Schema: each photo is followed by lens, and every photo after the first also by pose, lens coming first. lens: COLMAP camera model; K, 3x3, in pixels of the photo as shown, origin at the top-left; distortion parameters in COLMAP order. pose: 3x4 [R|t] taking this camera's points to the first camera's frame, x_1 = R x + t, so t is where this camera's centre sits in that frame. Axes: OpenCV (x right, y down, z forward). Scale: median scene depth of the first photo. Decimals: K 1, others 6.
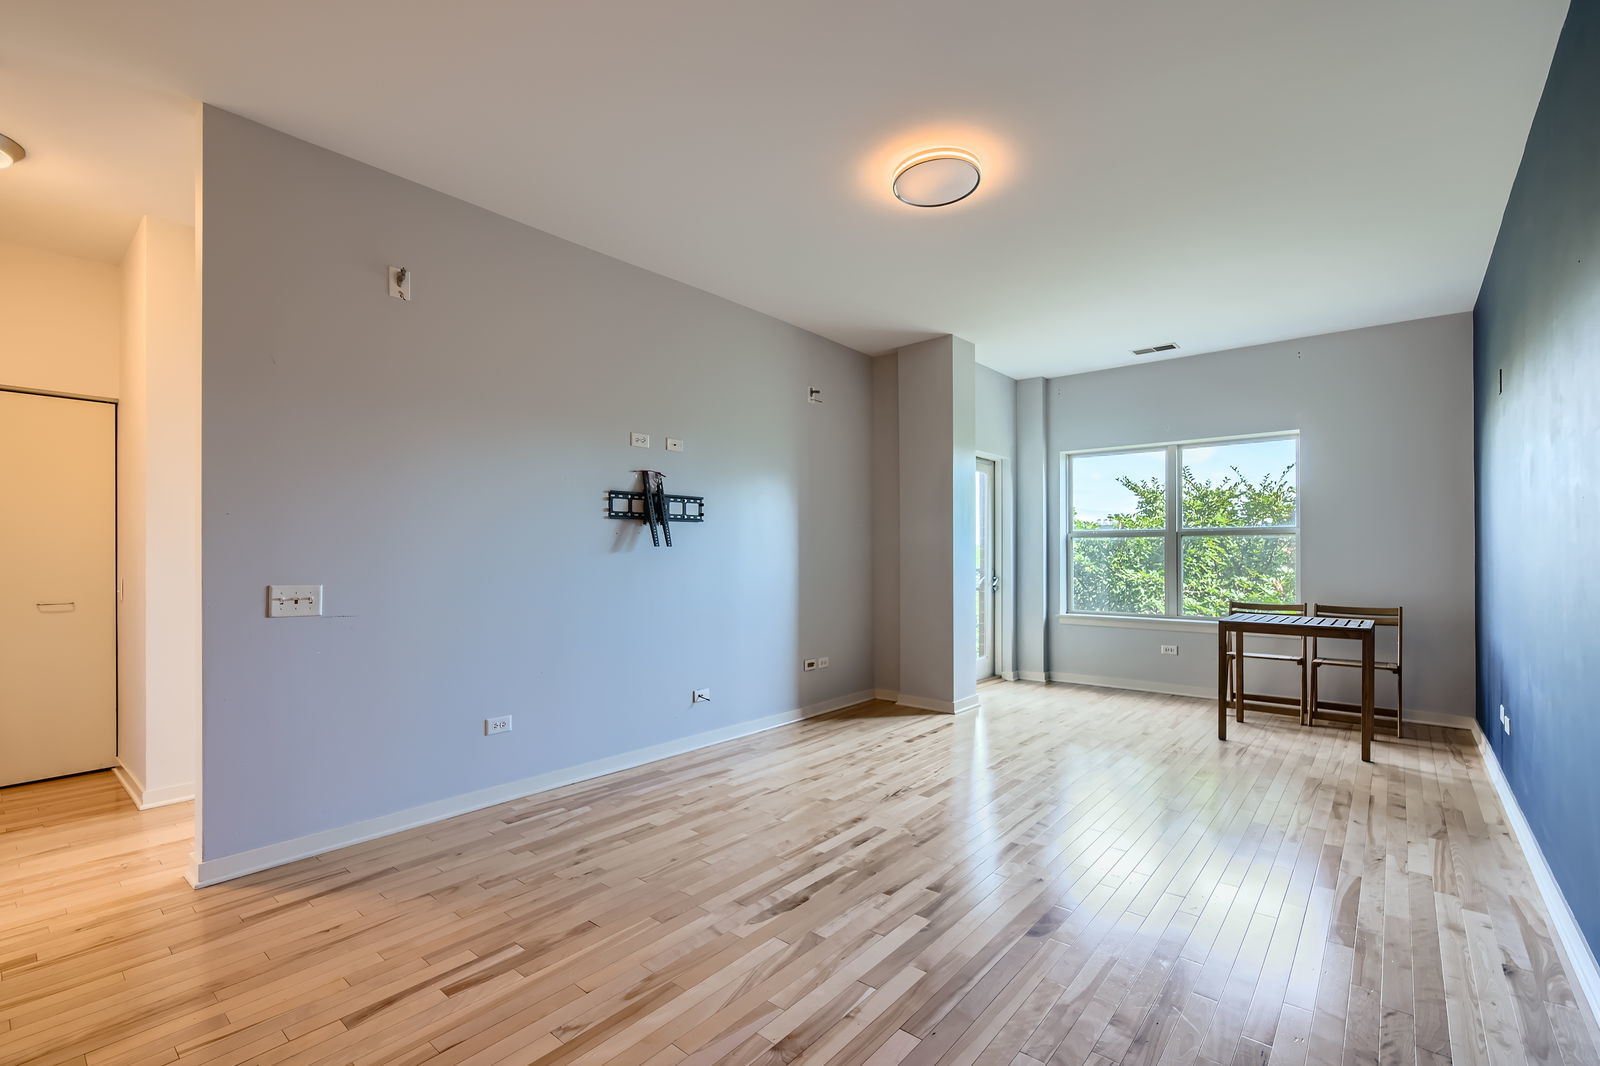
lens RADIAL K [[715.0, 0, 810.7], [0, 715.0, 556.1], [0, 0, 1]] dist [0.000145, 0.000566]
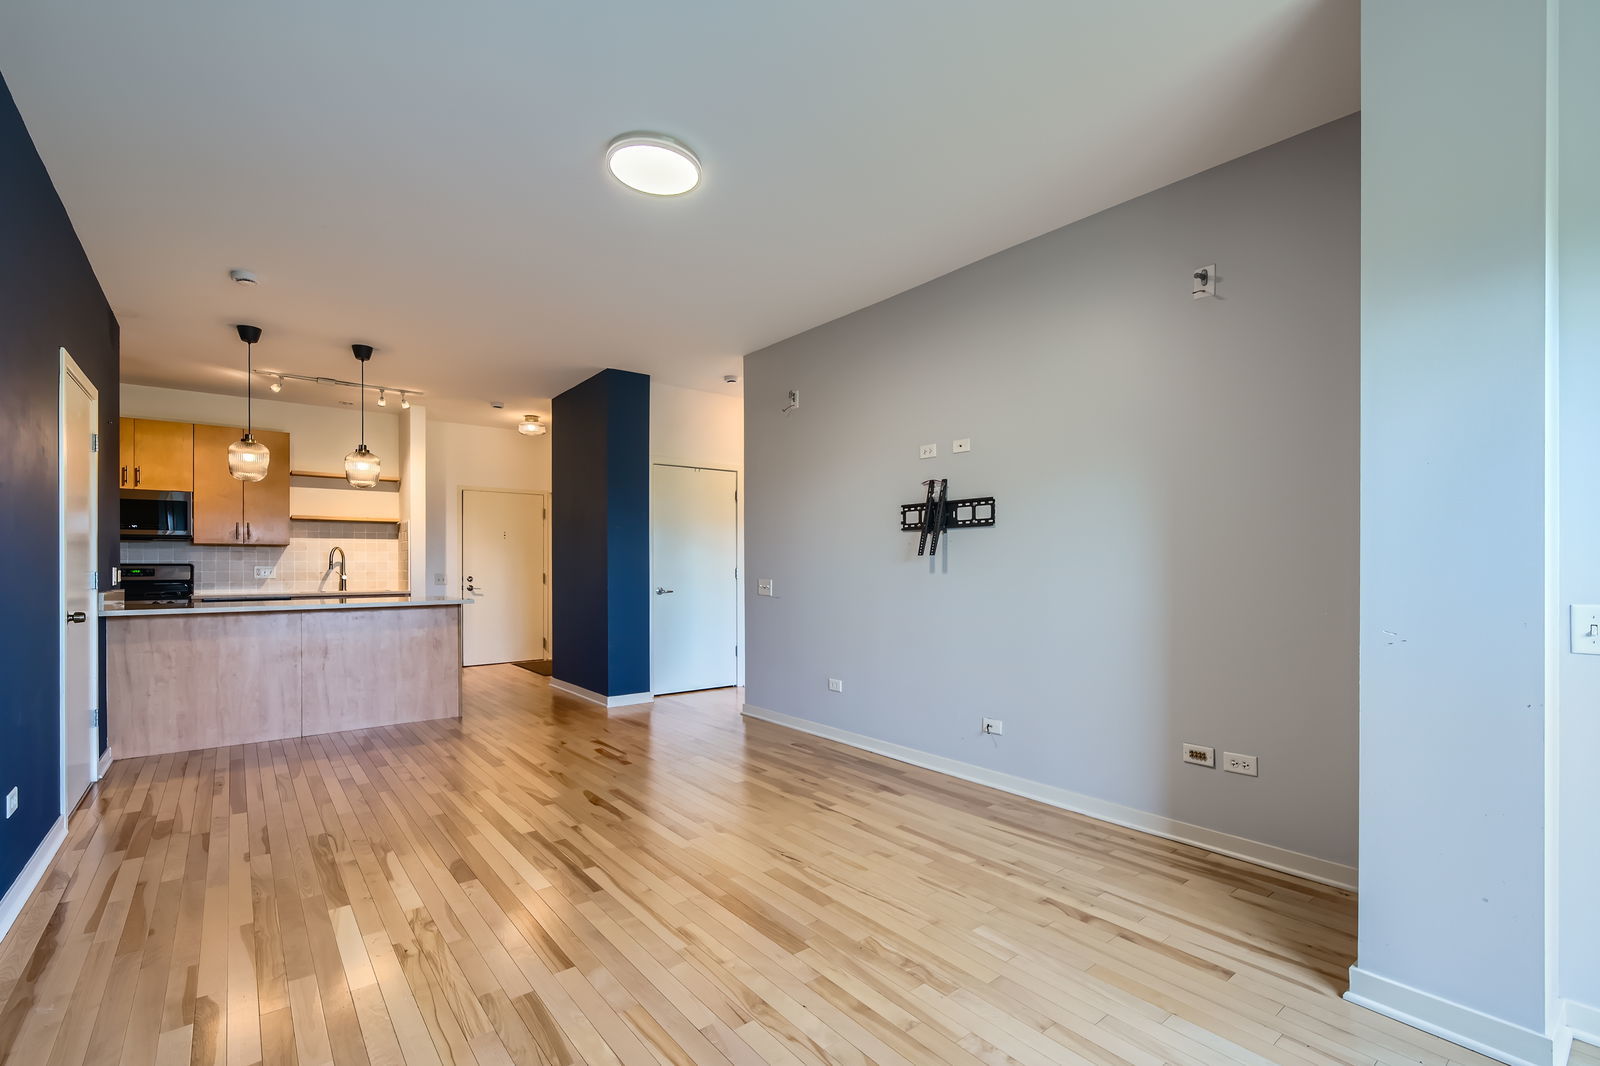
lens RADIAL K [[715.0, 0, 810.7], [0, 715.0, 556.1], [0, 0, 1]] dist [0.000145, 0.000566]
pose [[-0.201903, -0.006862, -0.979381, 0.817627], [0.001189, 0.999973, -0.007252, -0.005184], [0.979405, -0.002629, -0.201890, 1.063143]]
